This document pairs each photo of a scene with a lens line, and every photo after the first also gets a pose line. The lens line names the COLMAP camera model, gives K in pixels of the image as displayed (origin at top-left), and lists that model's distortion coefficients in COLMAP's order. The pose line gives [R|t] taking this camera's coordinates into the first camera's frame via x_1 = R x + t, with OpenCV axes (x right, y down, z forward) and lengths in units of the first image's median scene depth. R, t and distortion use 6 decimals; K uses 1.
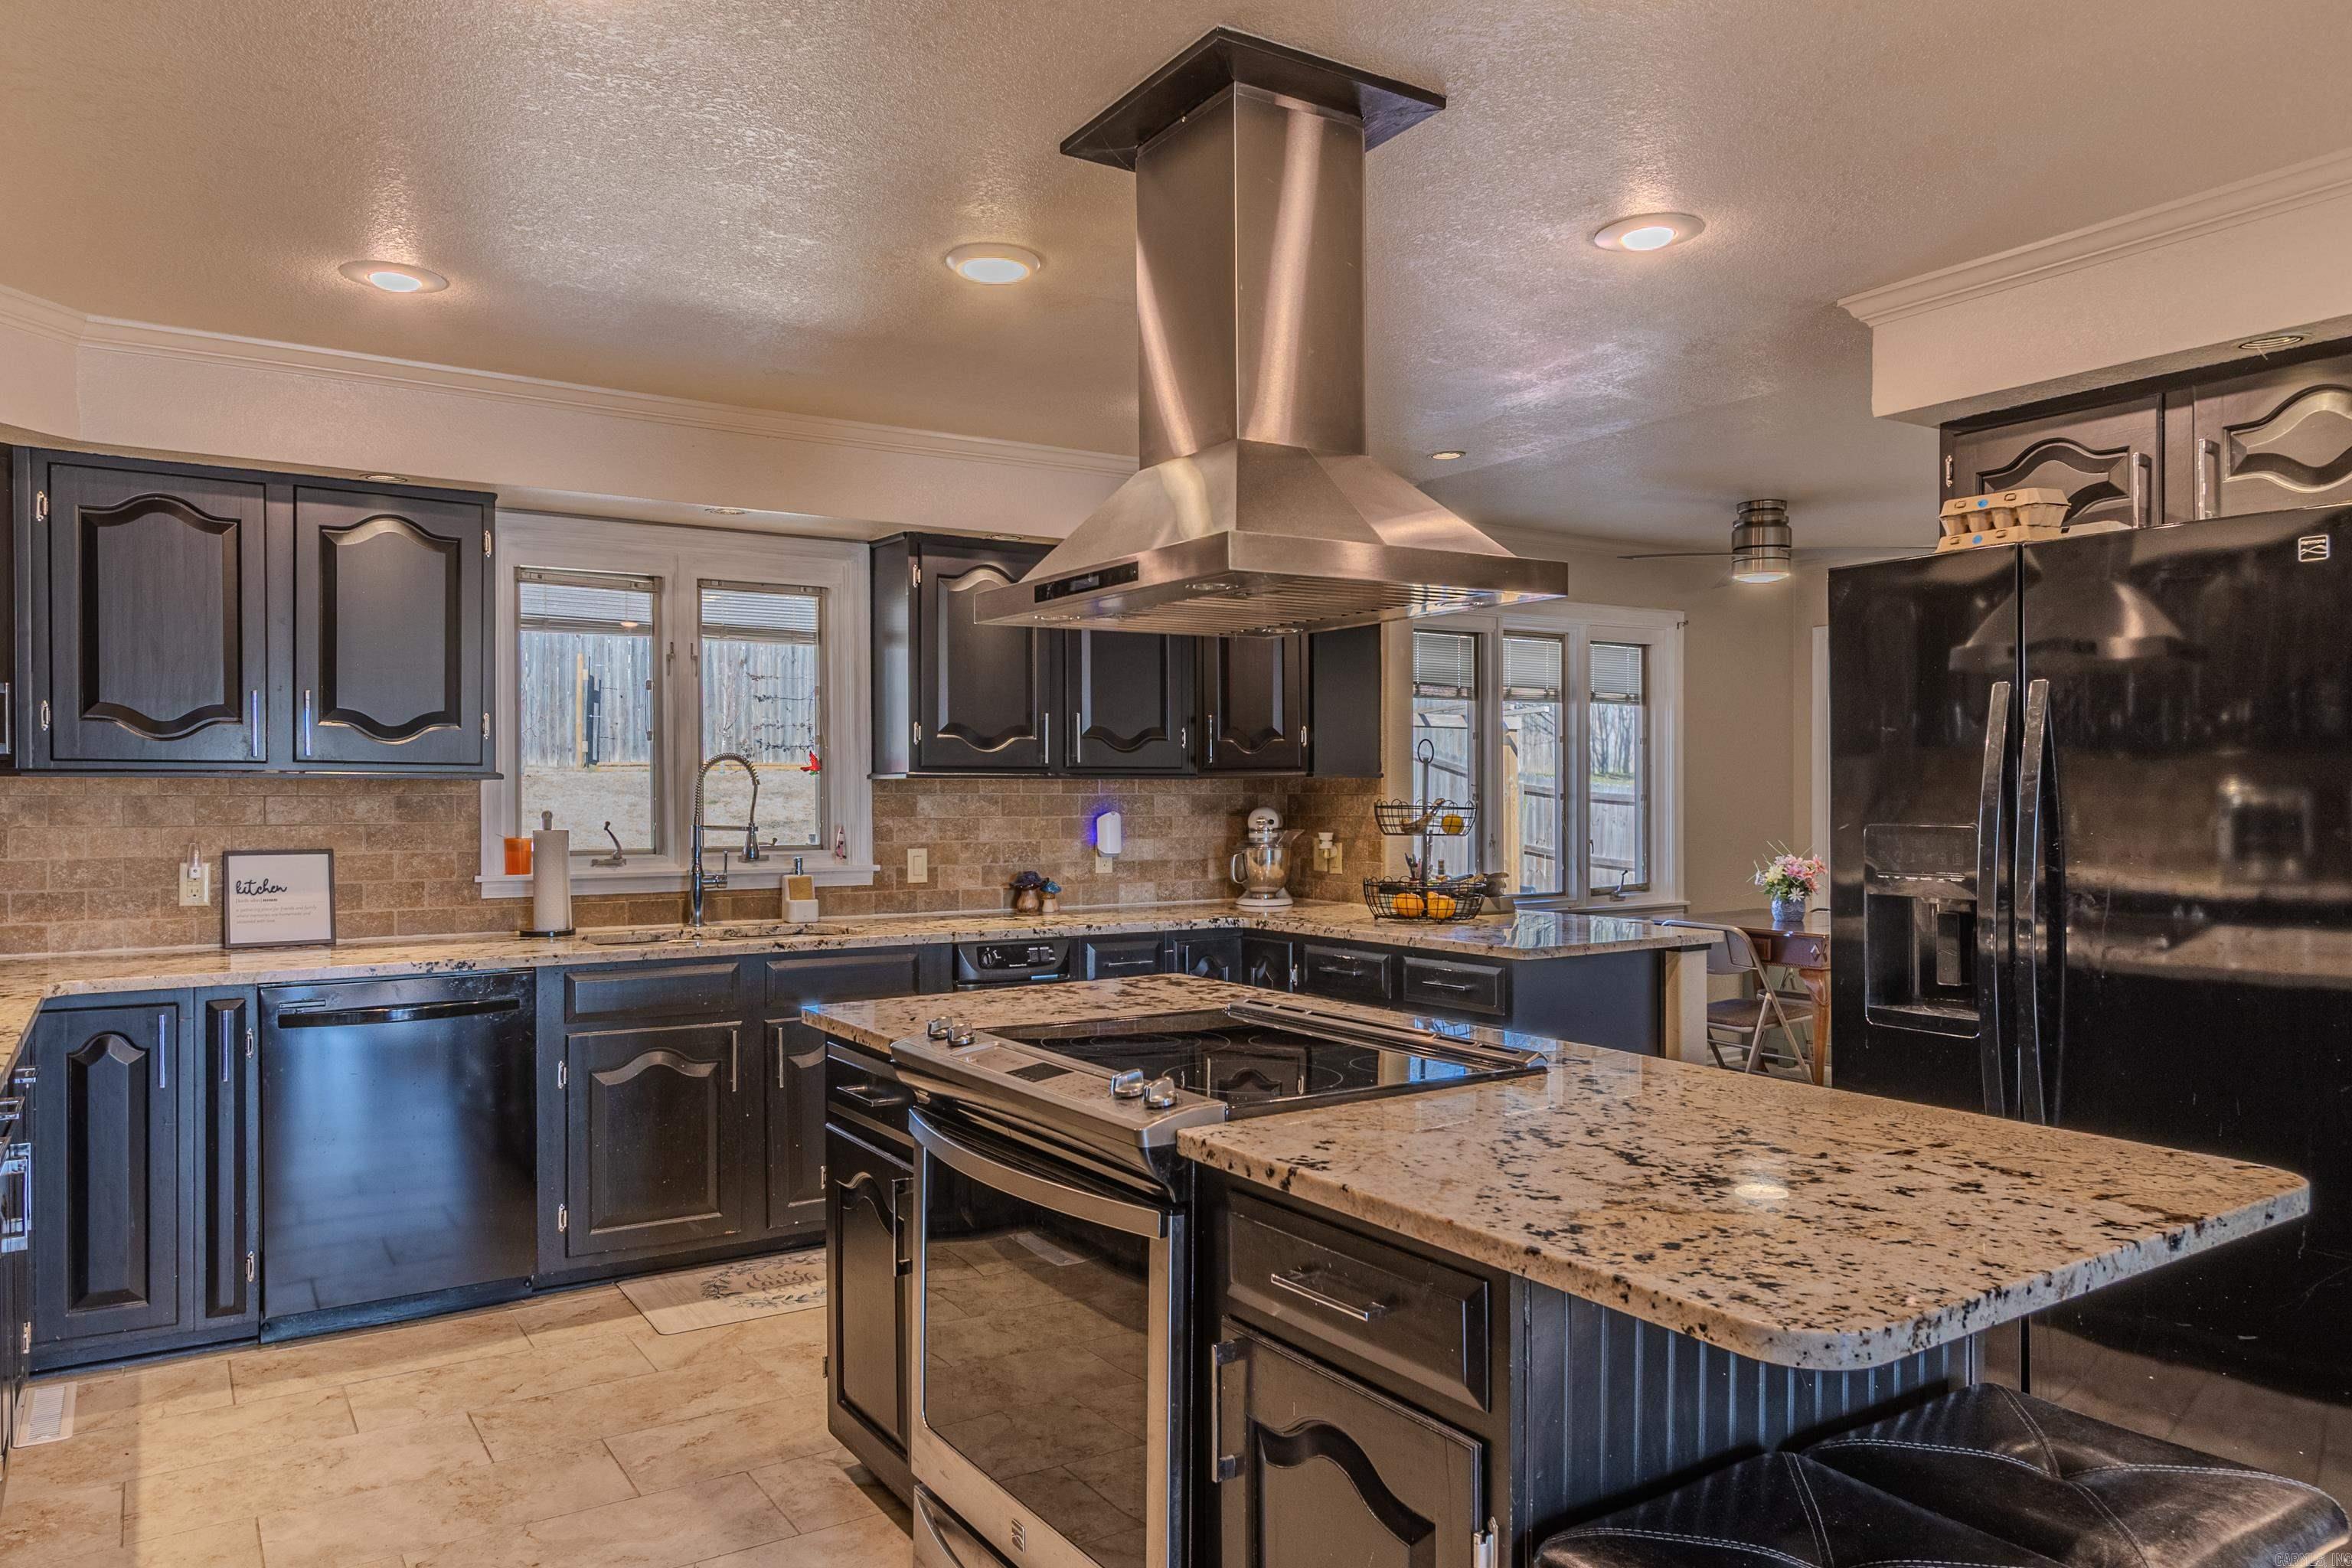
lens RADIAL K [[1562.1, 0, 1171.9], [0, 1562.1, 806.4], [0, 0, 1]] dist [0.004105, -0.010078]
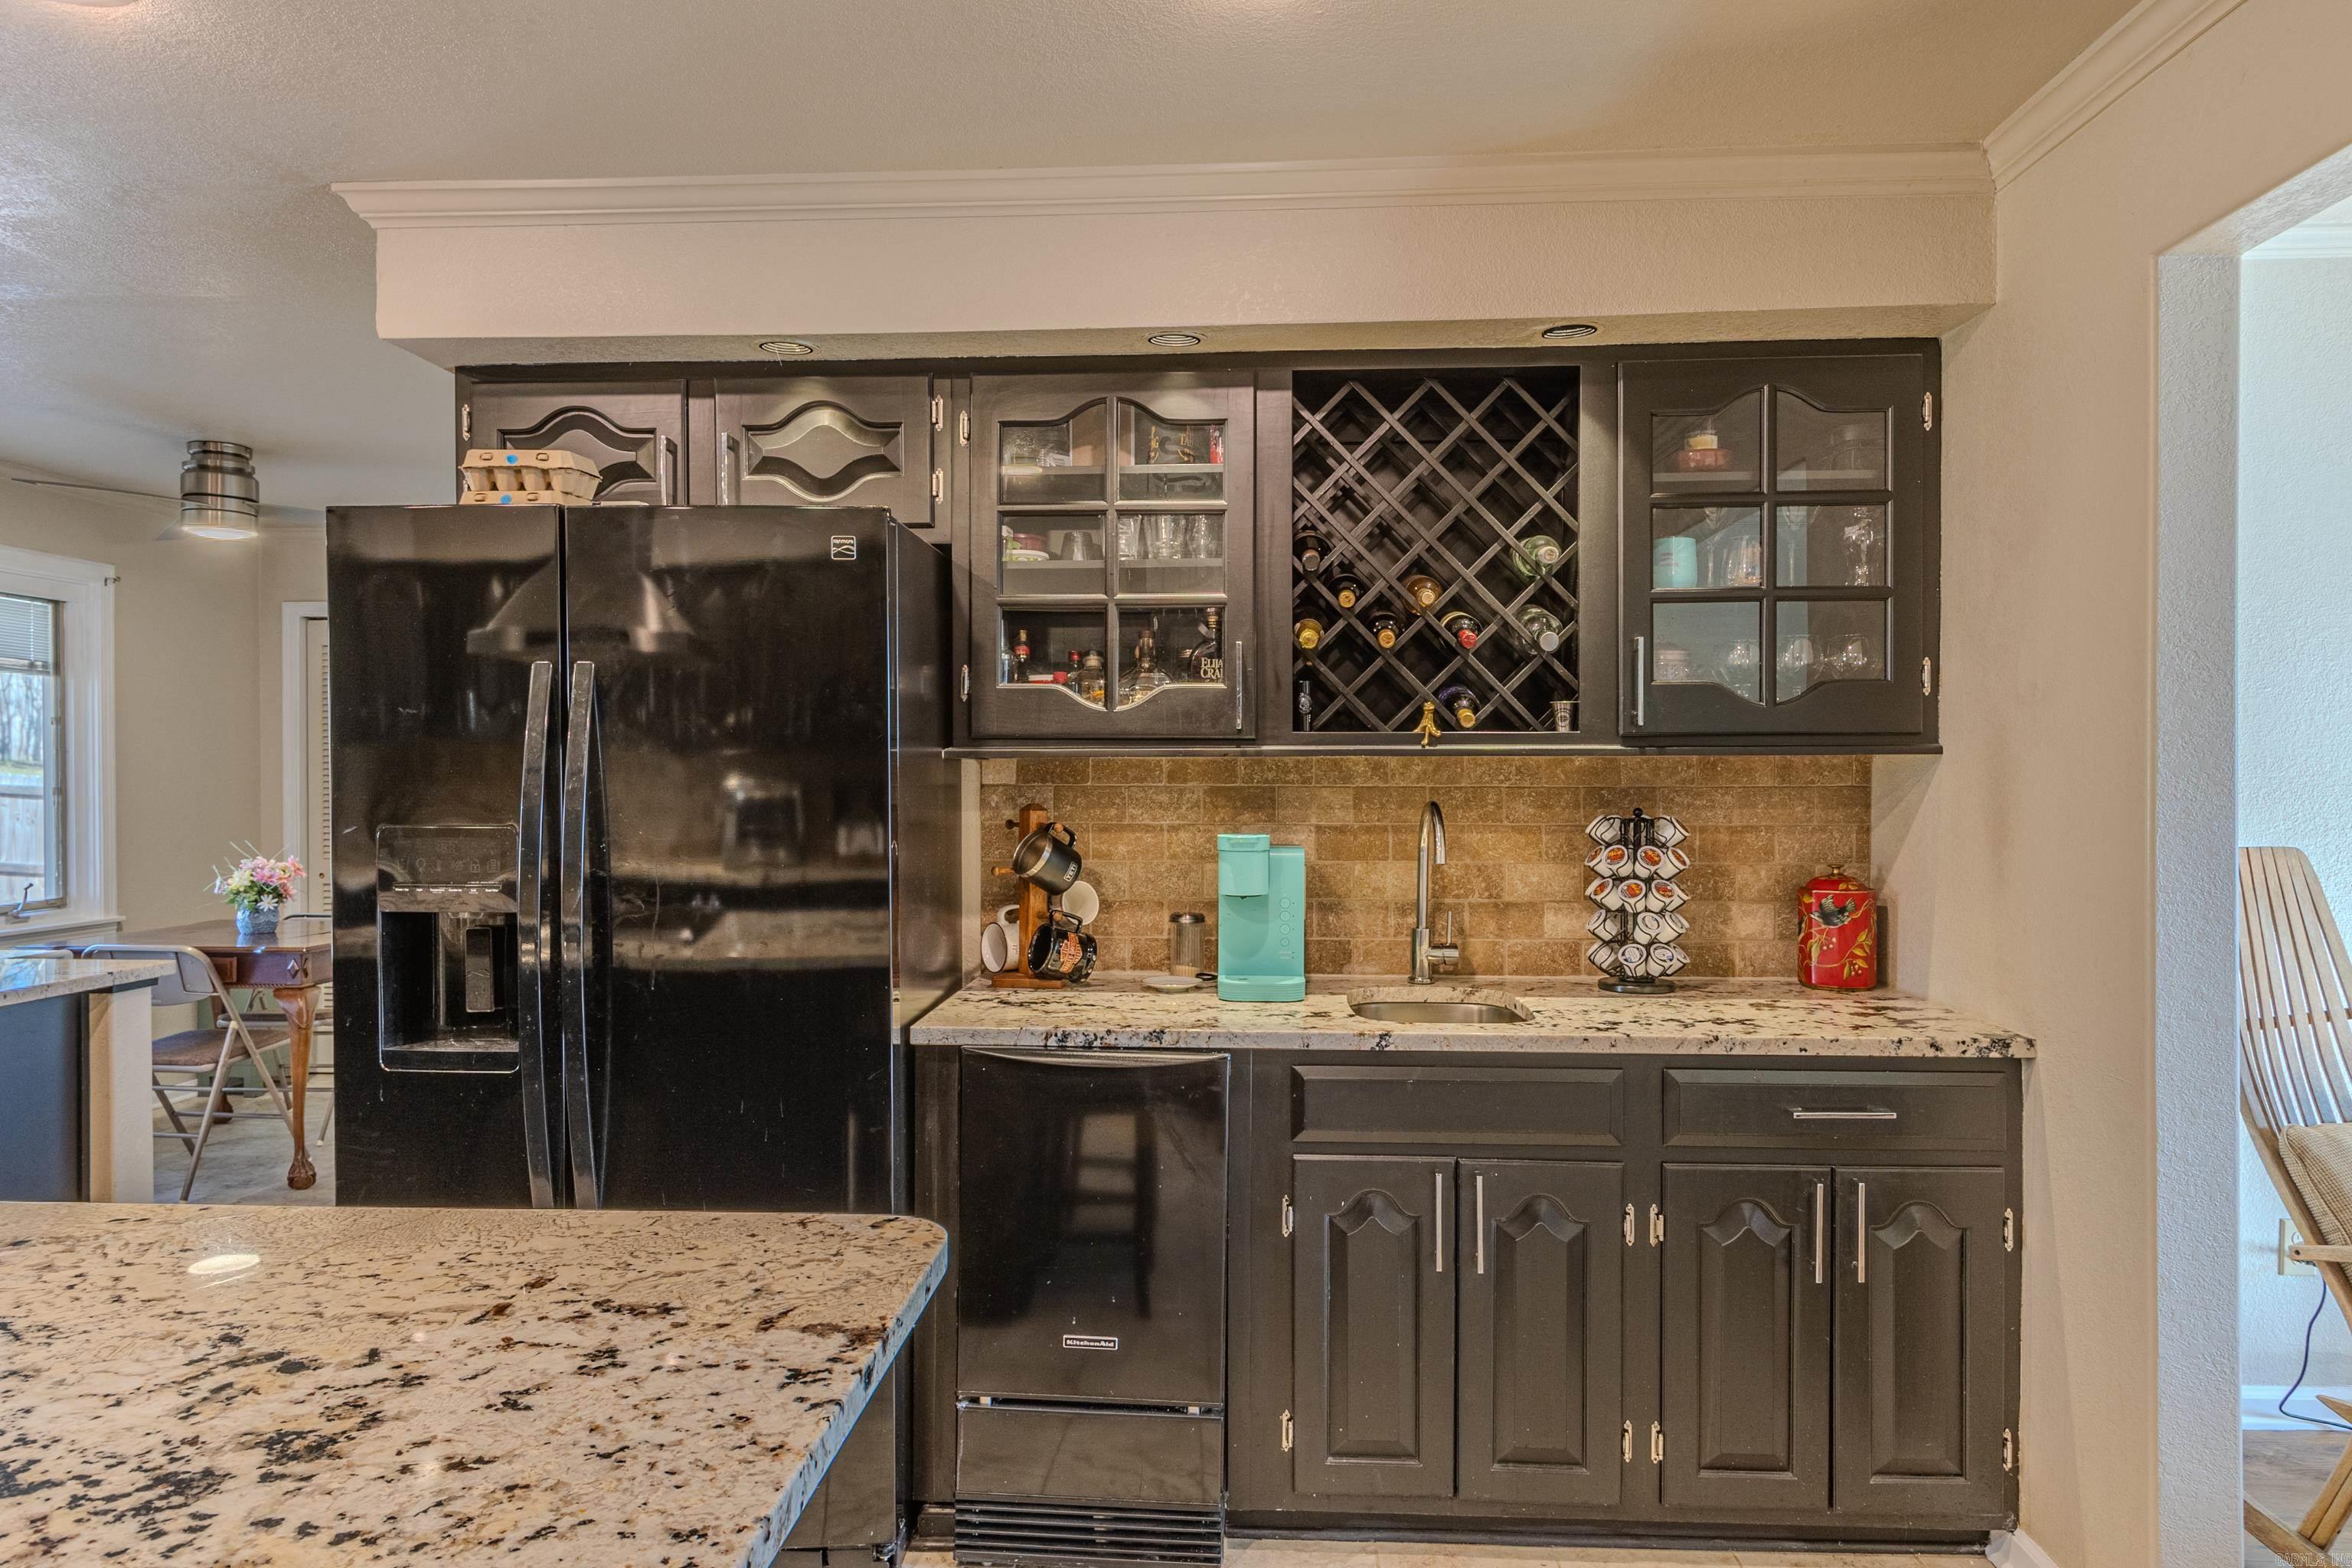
lens RADIAL K [[1480.5, 0, 1171.1], [0, 1480.5, 797.3], [0, 0, 1]] dist [0.016768, -0.005213]
pose [[0.595562, -0.004465, 0.803297, 0.078375], [0.004472, 0.999987, 0.002242, -0.003993], [-0.803297, 0.002257, 0.595575, 0.240500]]
